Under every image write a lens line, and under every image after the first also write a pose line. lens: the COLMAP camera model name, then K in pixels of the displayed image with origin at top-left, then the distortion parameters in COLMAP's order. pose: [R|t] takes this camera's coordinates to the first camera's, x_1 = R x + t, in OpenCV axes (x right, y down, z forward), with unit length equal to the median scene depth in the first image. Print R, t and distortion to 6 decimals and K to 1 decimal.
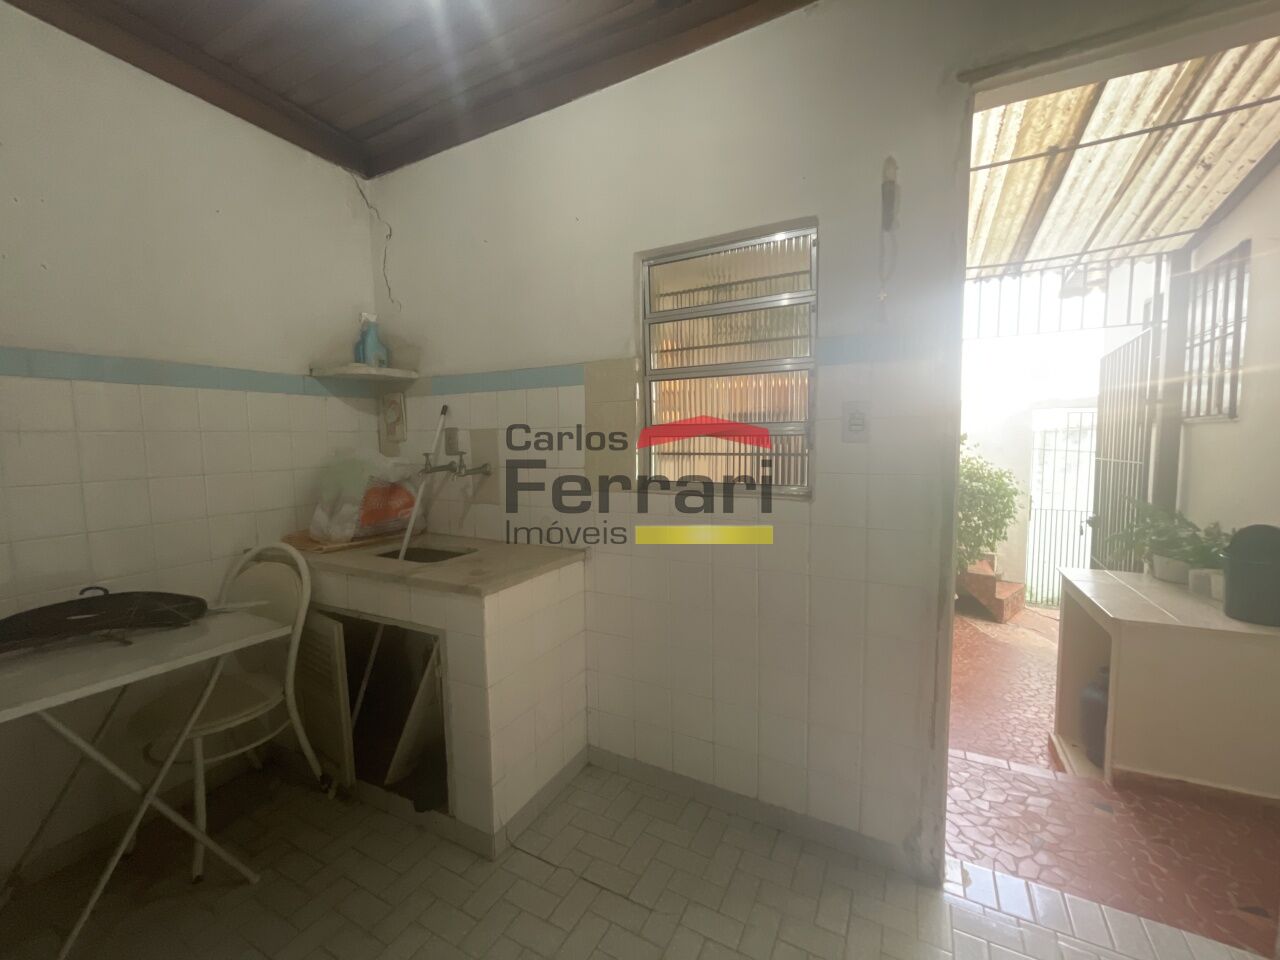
lens RADIAL K [[513.9, 0, 640.0], [0, 513.9, 480.0], [0, 0, 1]] dist [-0.002416, -0.000167]
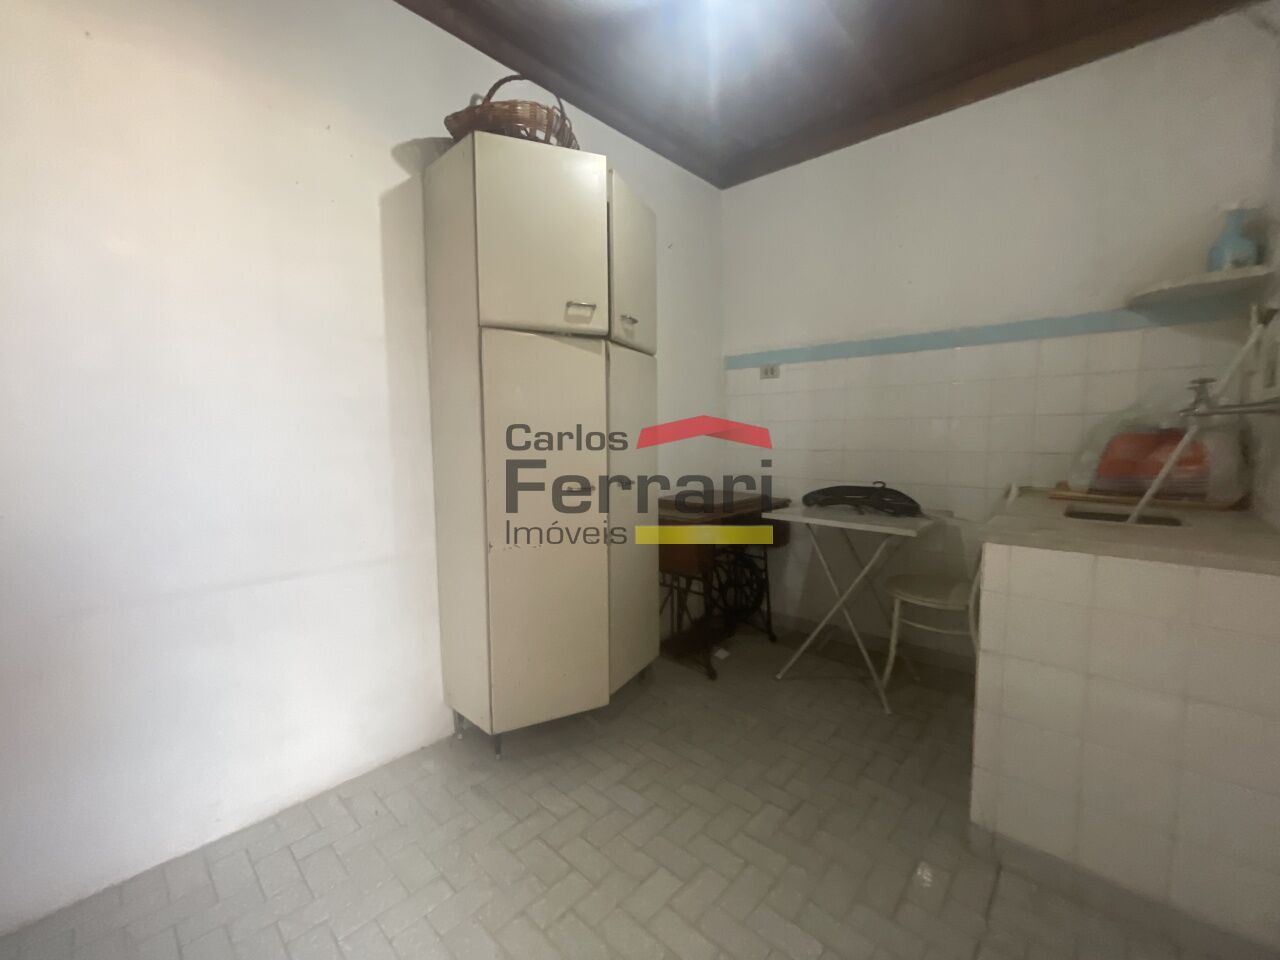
lens RADIAL K [[513.9, 0, 640.0], [0, 513.9, 480.0], [0, 0, 1]] dist [-0.002416, -0.000167]
pose [[-0.255808, 0.096847, -0.961864, 0.476044], [-0.067575, 0.990744, 0.117726, 0.045736], [0.964363, 0.095113, -0.246896, 0.471184]]
